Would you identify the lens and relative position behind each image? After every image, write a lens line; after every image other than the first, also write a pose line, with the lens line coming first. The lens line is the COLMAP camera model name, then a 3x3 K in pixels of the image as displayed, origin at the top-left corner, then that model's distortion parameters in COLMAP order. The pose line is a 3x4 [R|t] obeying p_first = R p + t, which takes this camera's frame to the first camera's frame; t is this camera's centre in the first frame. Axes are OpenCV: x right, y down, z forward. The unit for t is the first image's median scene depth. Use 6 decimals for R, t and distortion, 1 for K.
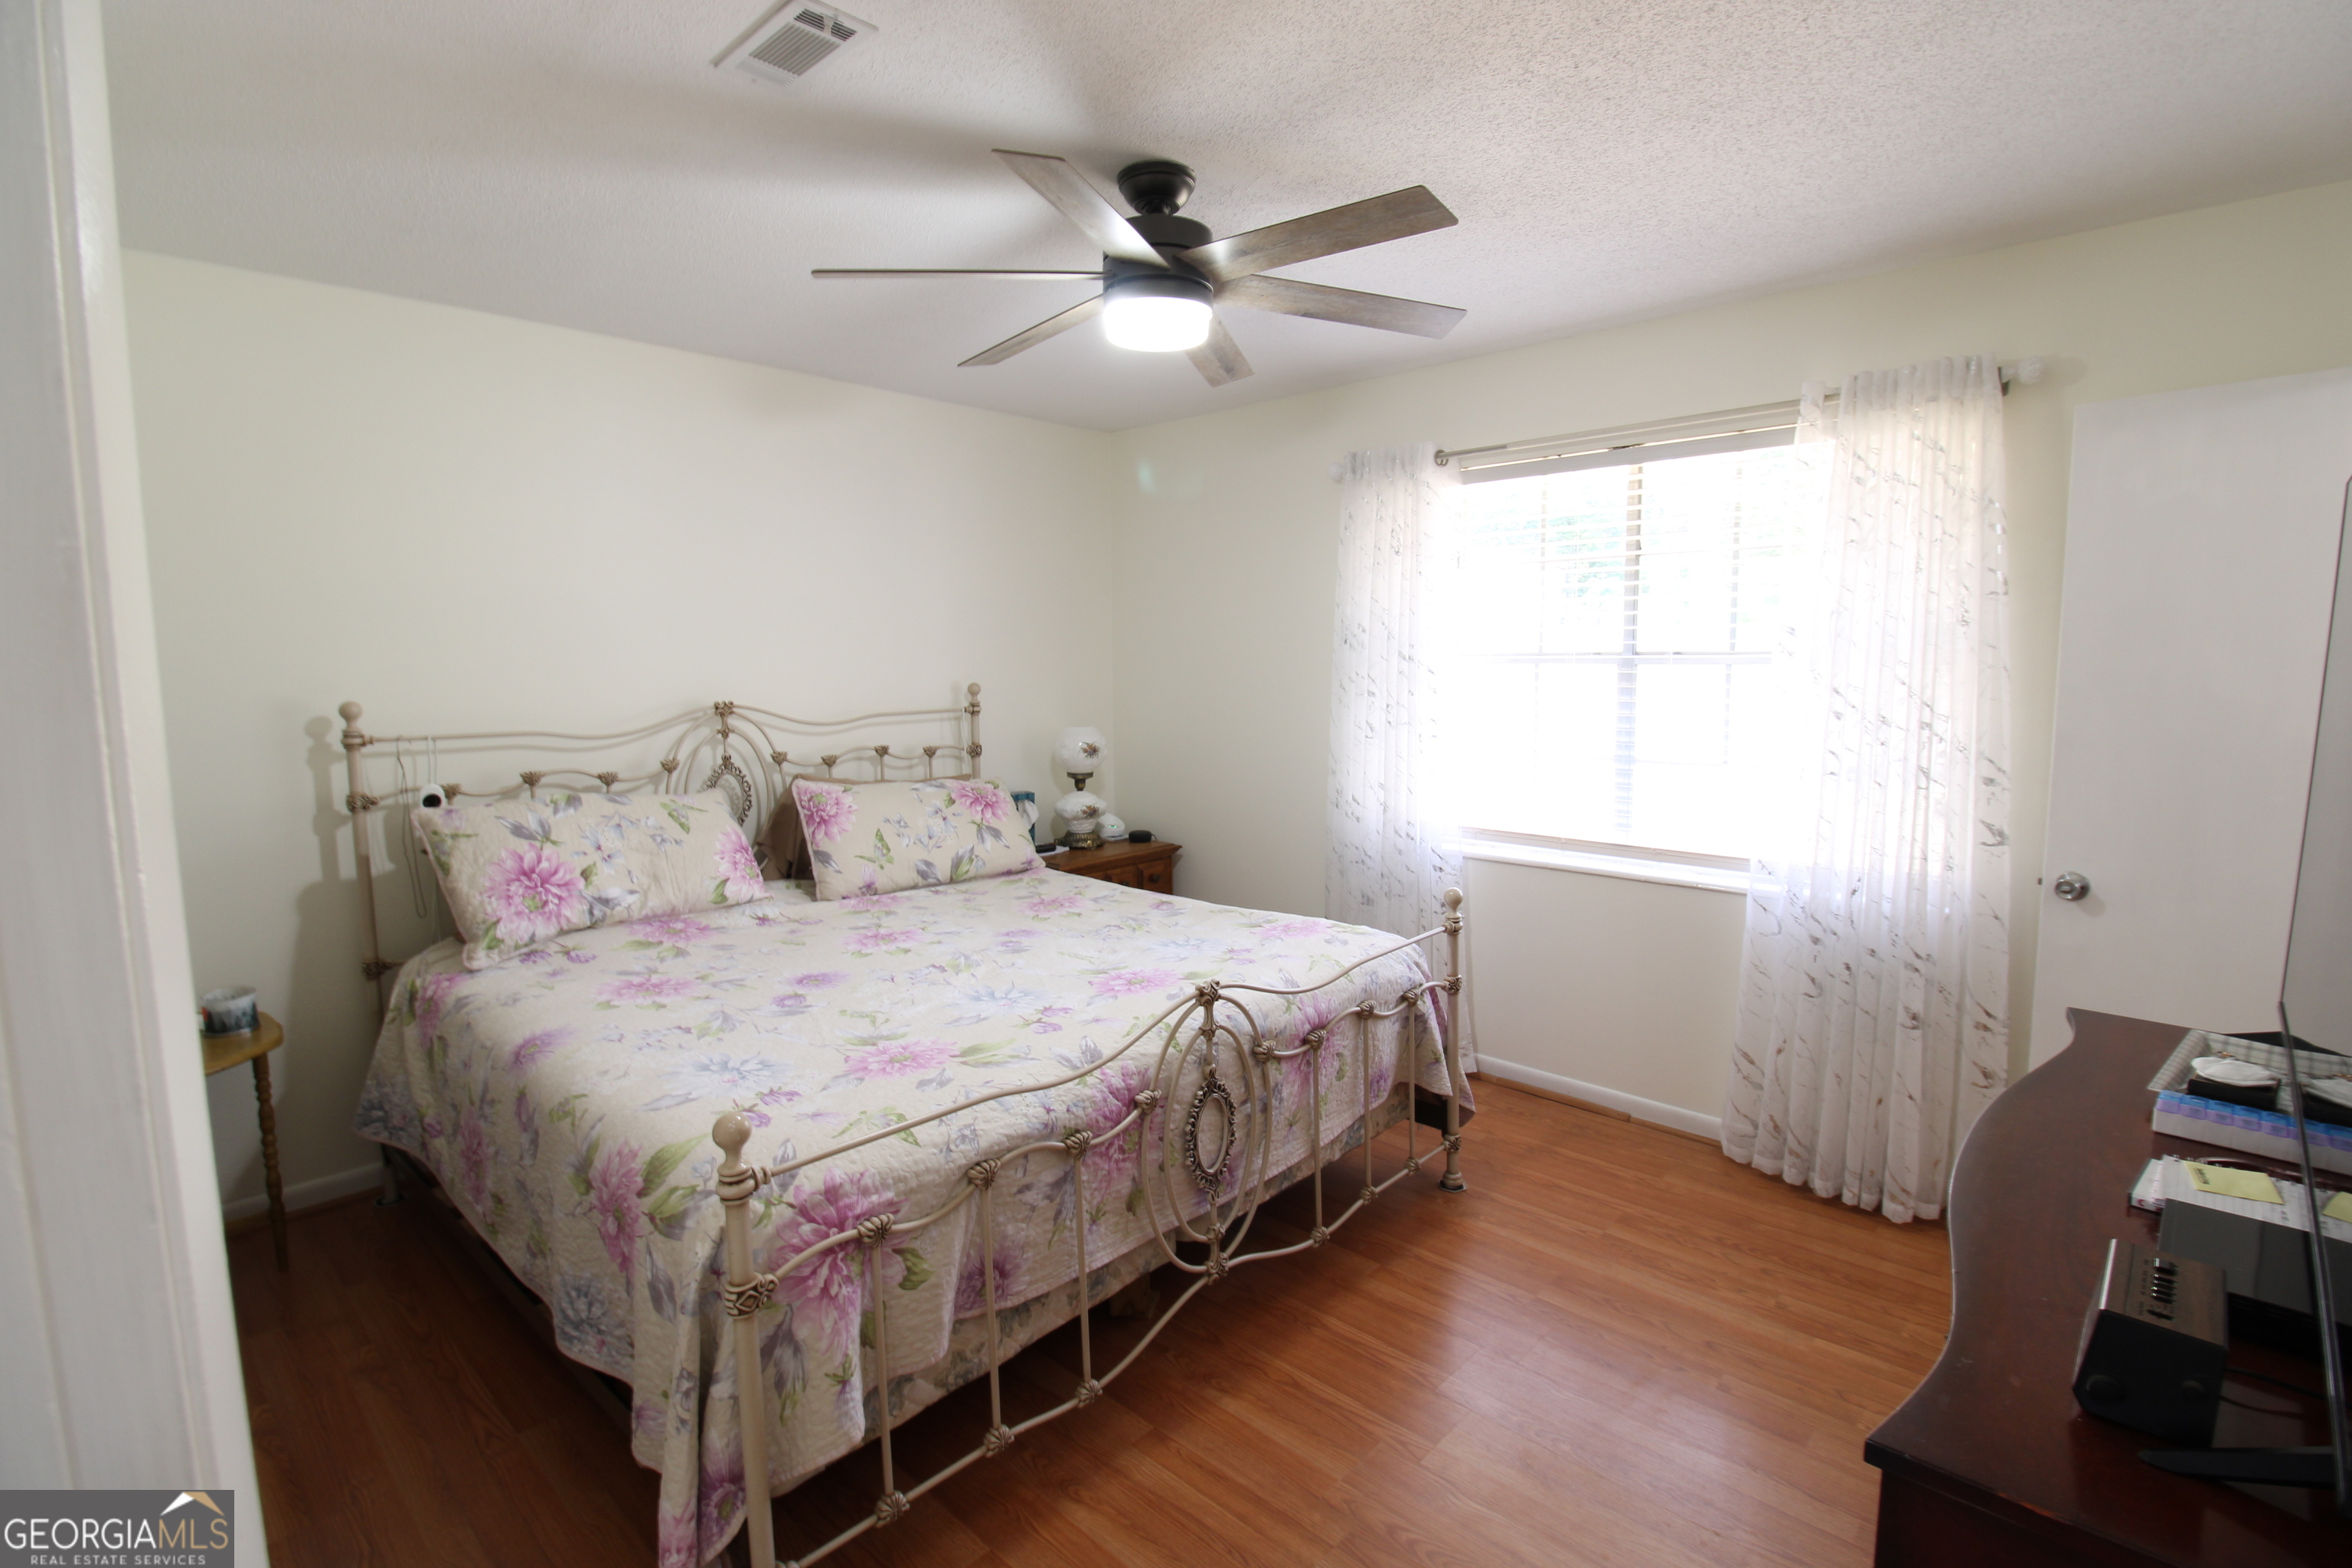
lens RADIAL K [[1099.1, 0, 1189.9], [0, 1099.1, 771.1], [0, 0, 1]] dist [0.002136, -0.011654]
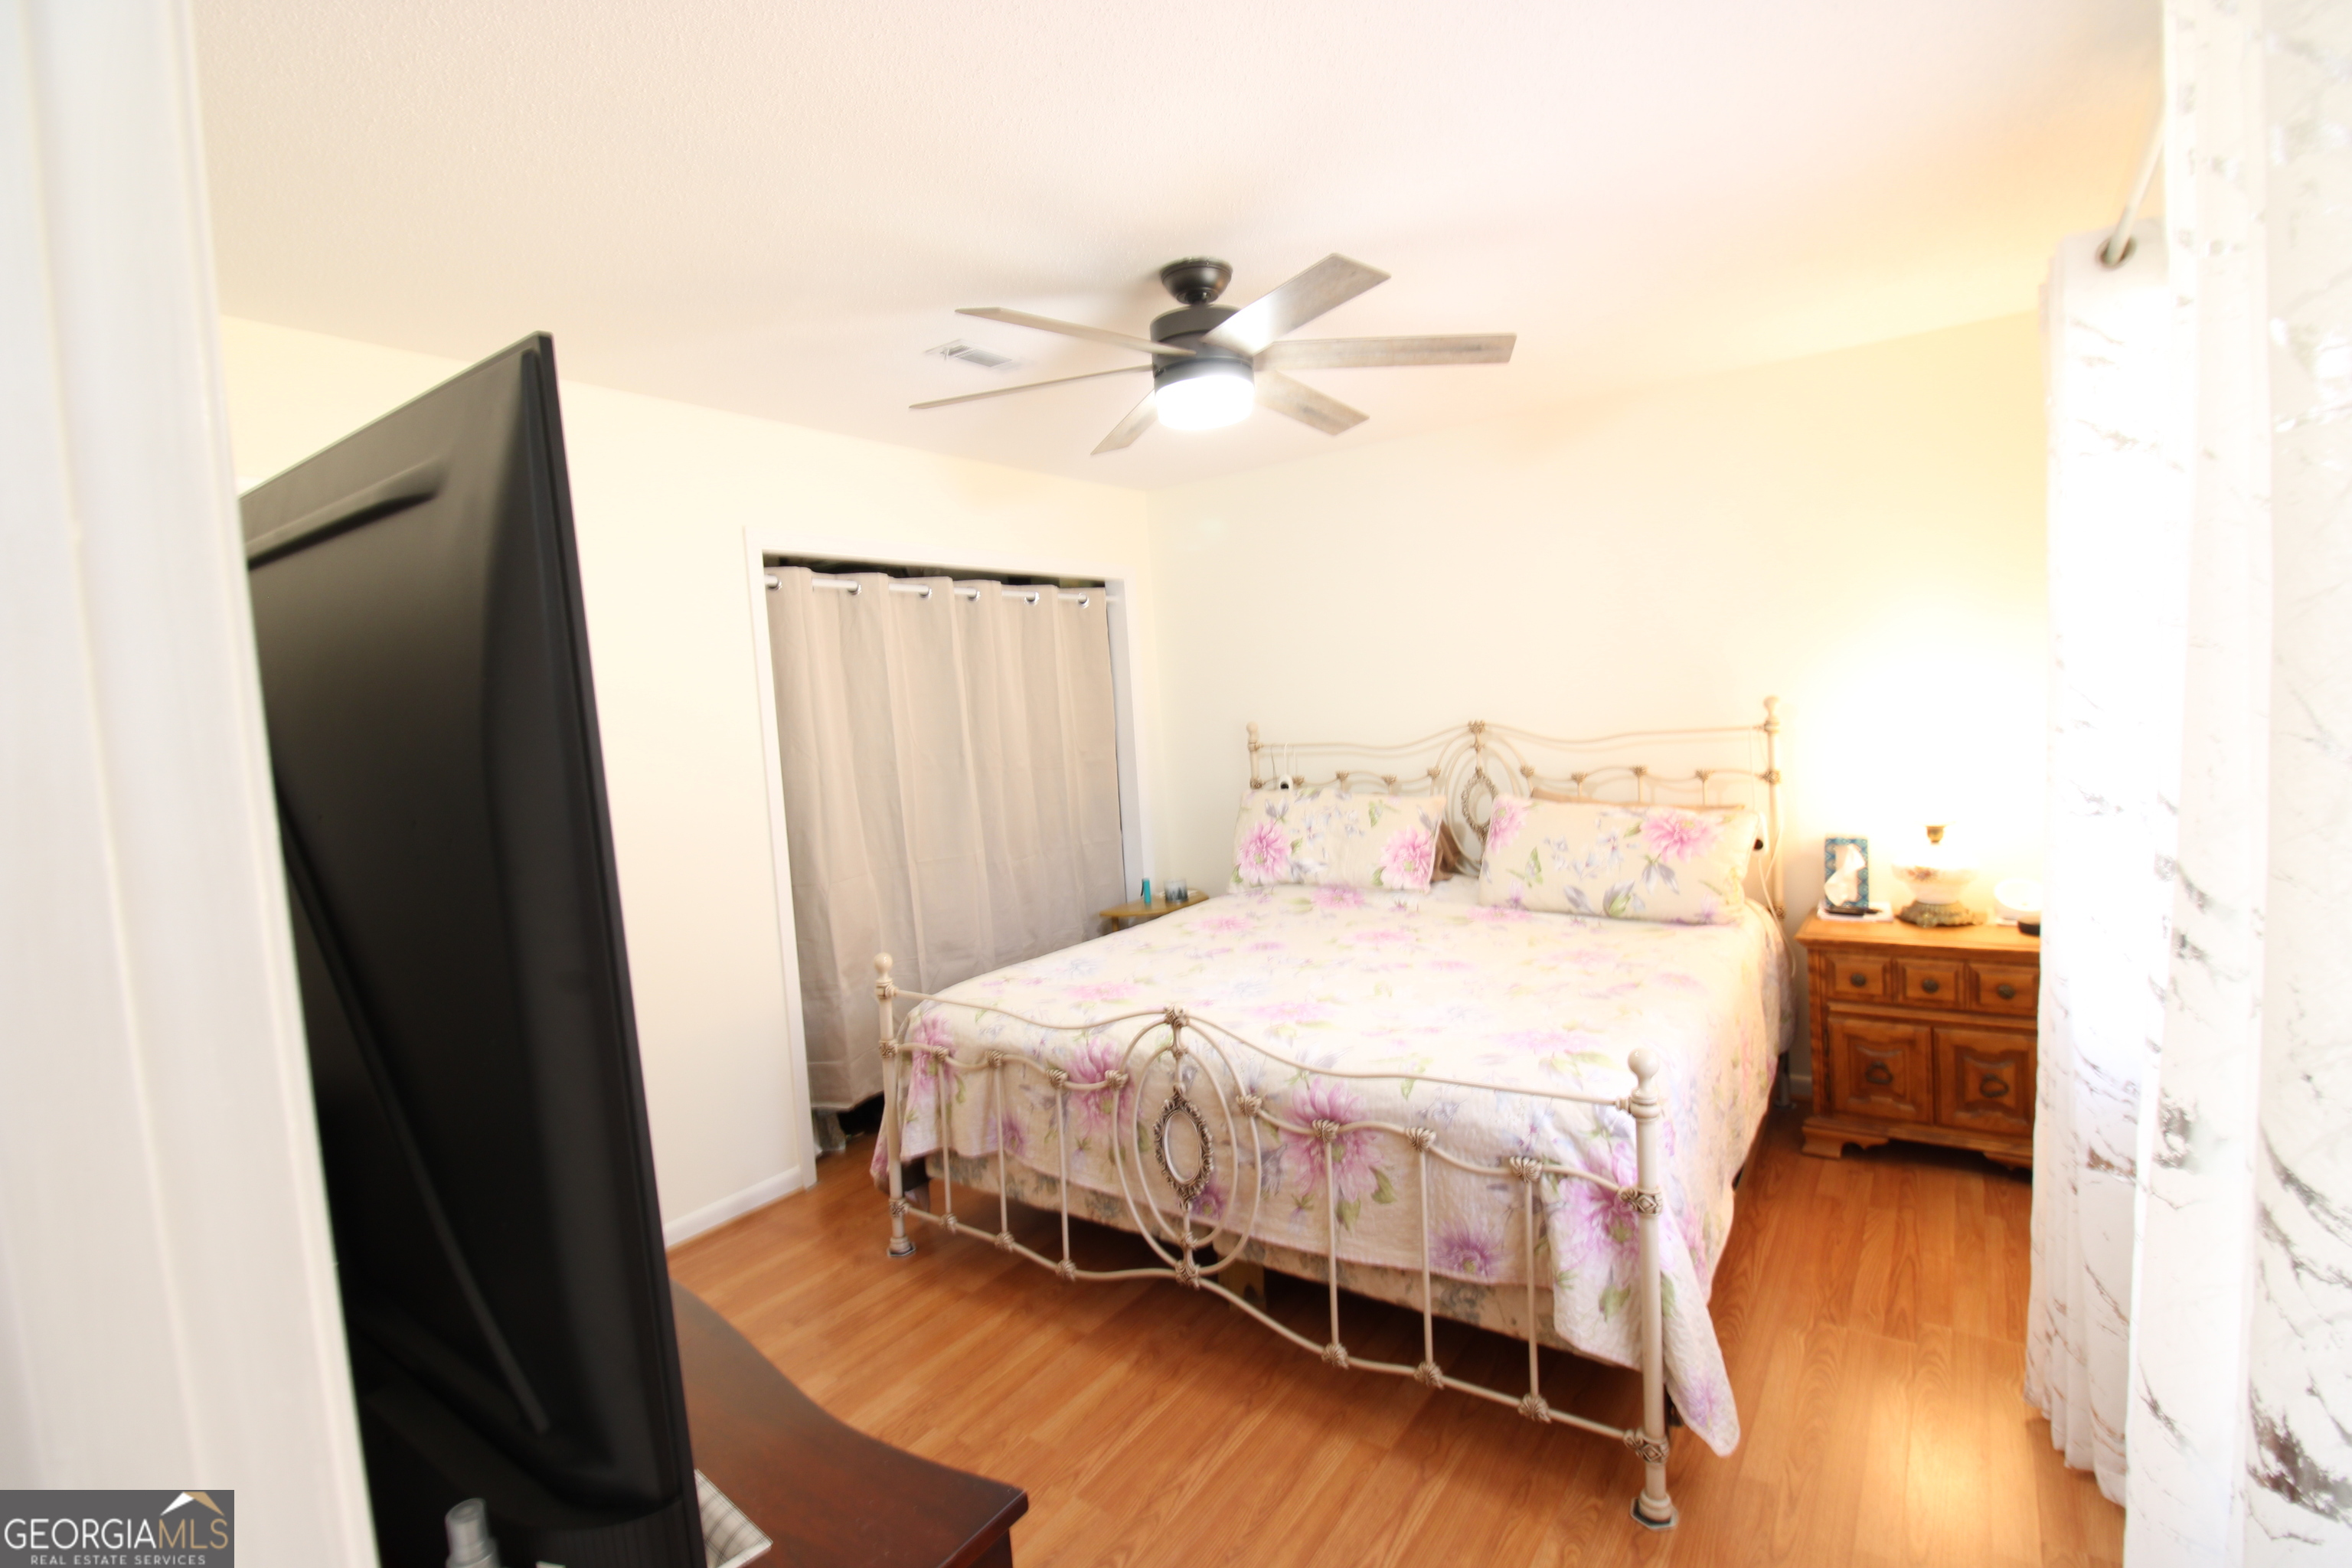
lens RADIAL K [[1099.1, 0, 1189.9], [0, 1099.1, 771.1], [0, 0, 1]] dist [0.002136, -0.011654]
pose [[0.134539, 0.063230, -0.988889, 0.862627], [-0.038341, 0.997547, 0.058567, -0.084064], [0.990166, 0.030036, 0.136633, 0.683728]]
